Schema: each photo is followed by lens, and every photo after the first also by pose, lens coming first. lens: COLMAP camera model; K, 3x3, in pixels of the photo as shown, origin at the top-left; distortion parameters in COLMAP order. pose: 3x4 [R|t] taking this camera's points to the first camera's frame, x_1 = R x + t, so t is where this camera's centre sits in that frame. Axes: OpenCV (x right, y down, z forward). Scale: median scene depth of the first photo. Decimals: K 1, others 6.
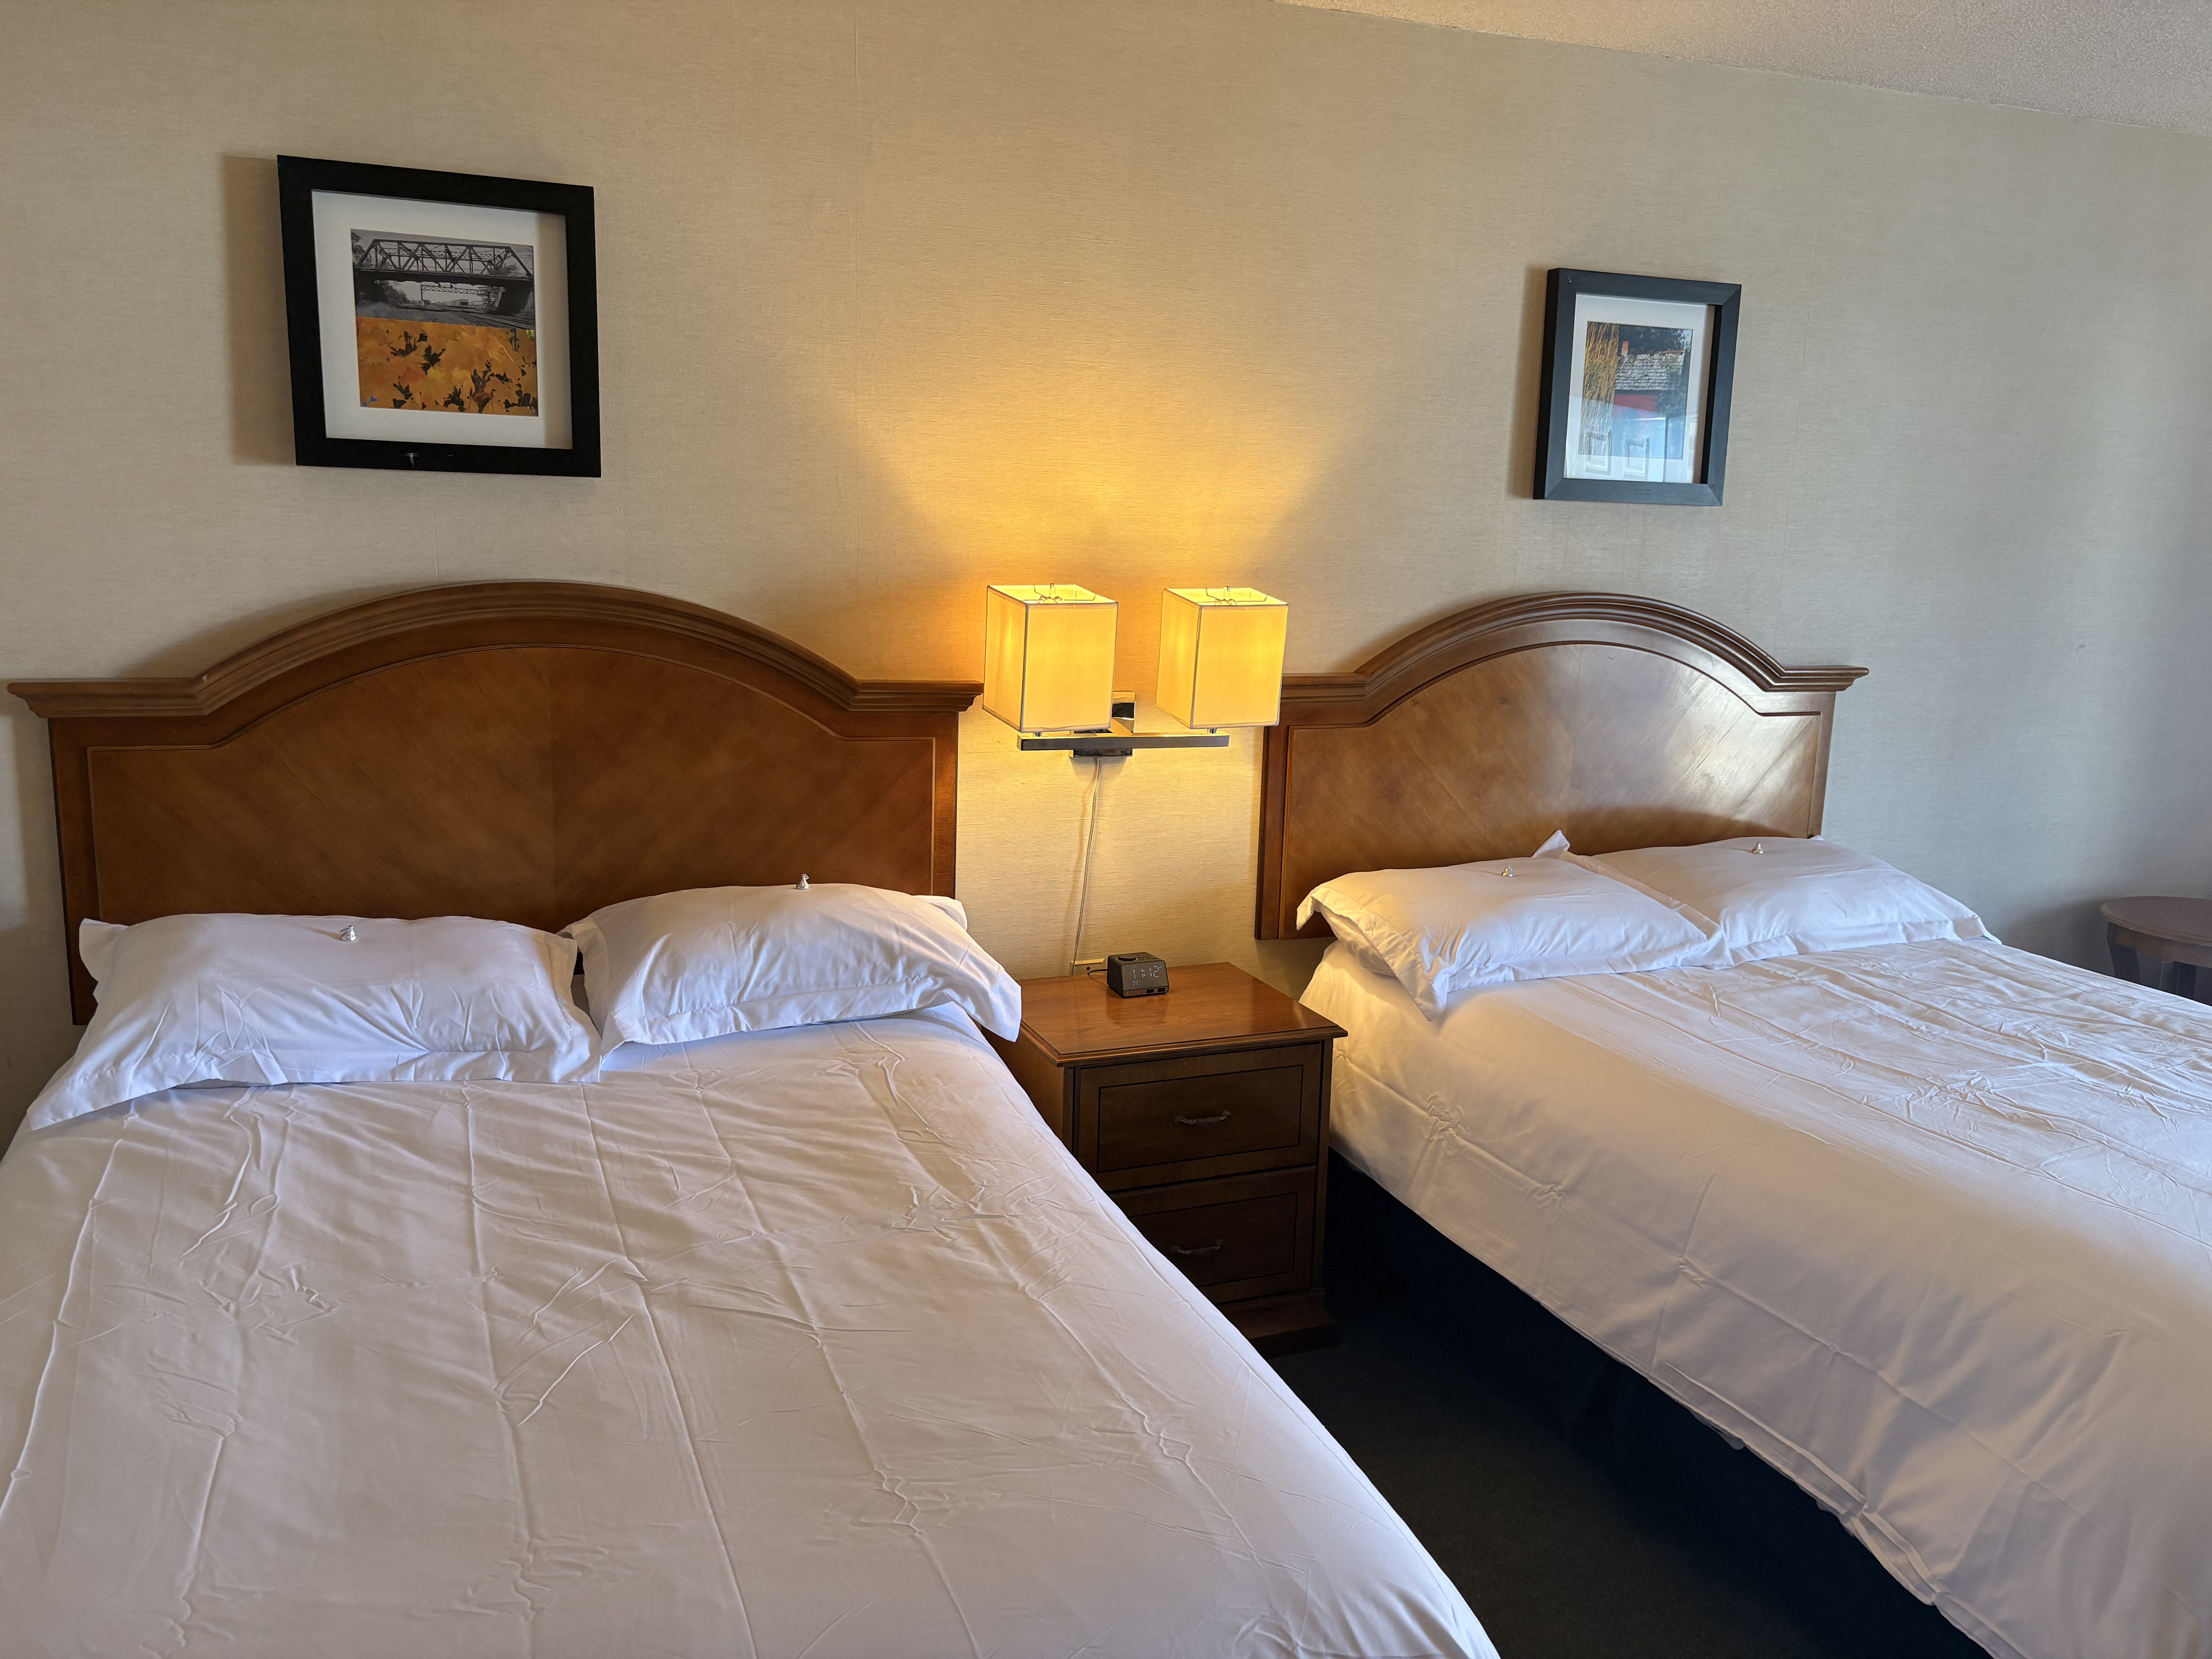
lens RADIAL K [[1658.5, 0, 1106.0], [0, 1658.5, 829.5], [0, 0, 1]] dist [0.034045, 0.007126]
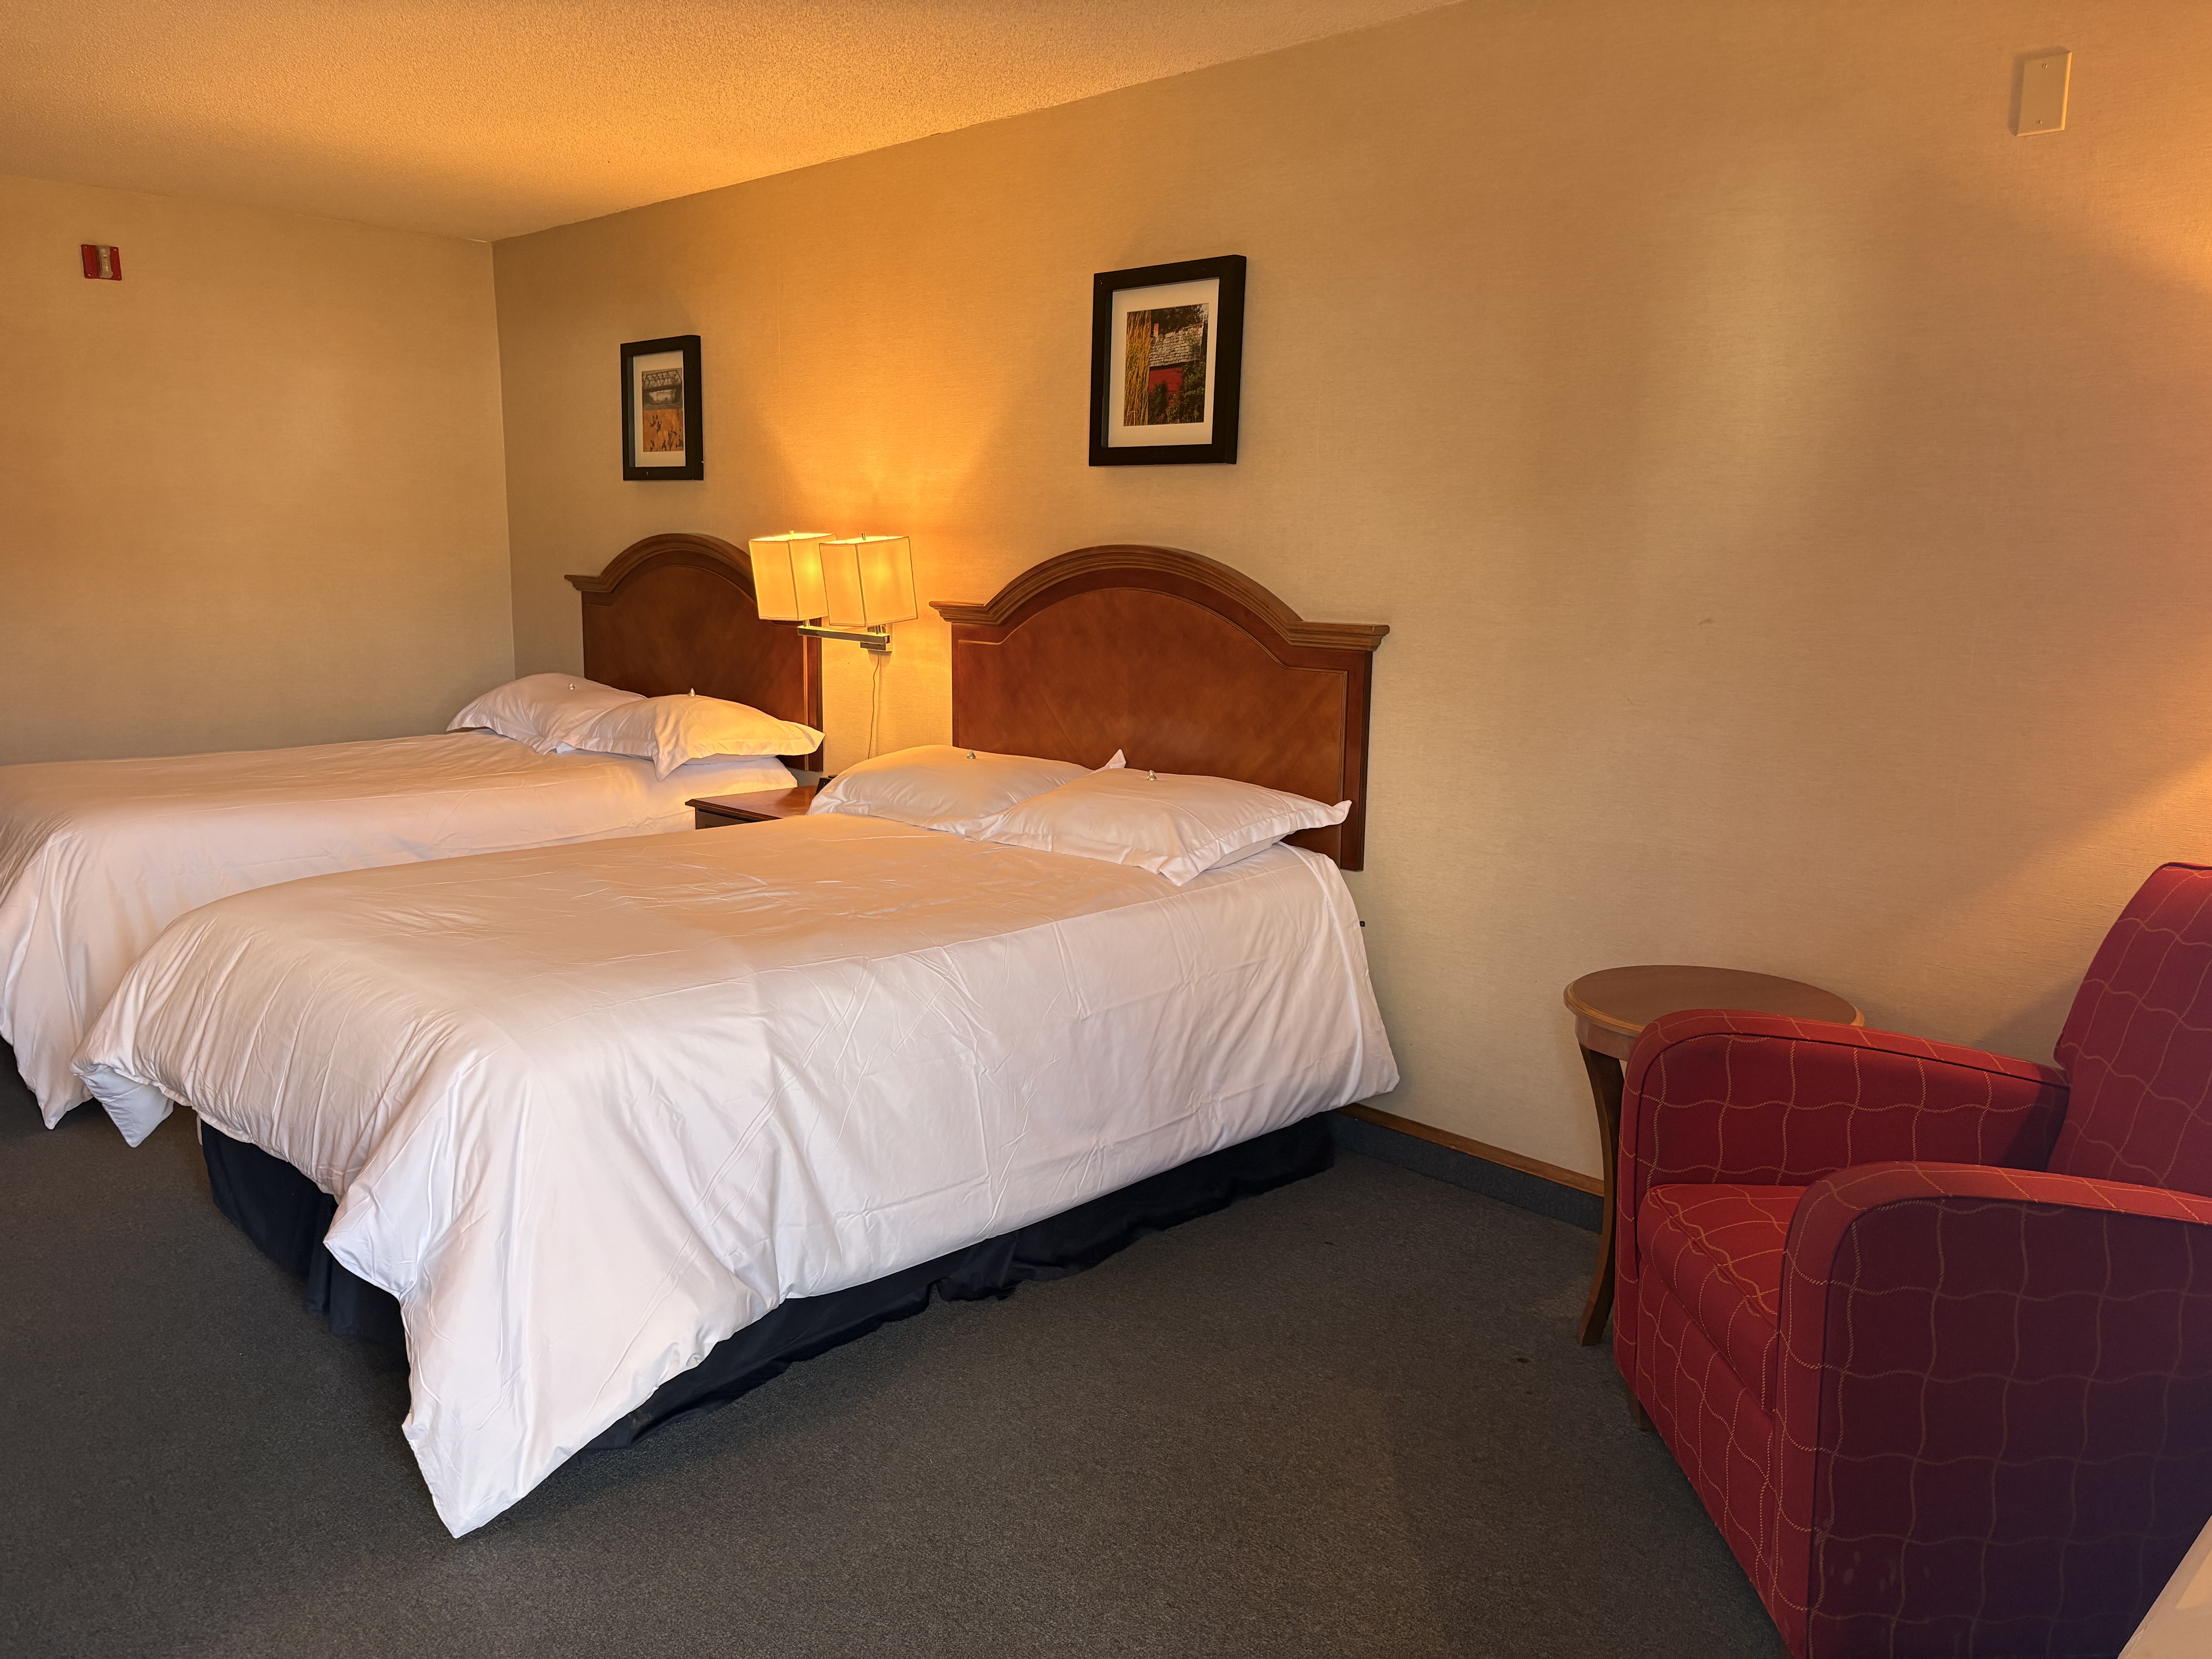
lens RADIAL K [[1658.5, 0, 1106.0], [0, 1658.5, 829.5], [0, 0, 1]] dist [0.034045, 0.007126]
pose [[0.414094, 0.154885, -0.896960, 1.381537], [-0.138755, 0.984641, 0.105967, -0.064936], [0.899596, 0.080577, 0.429225, 0.502089]]
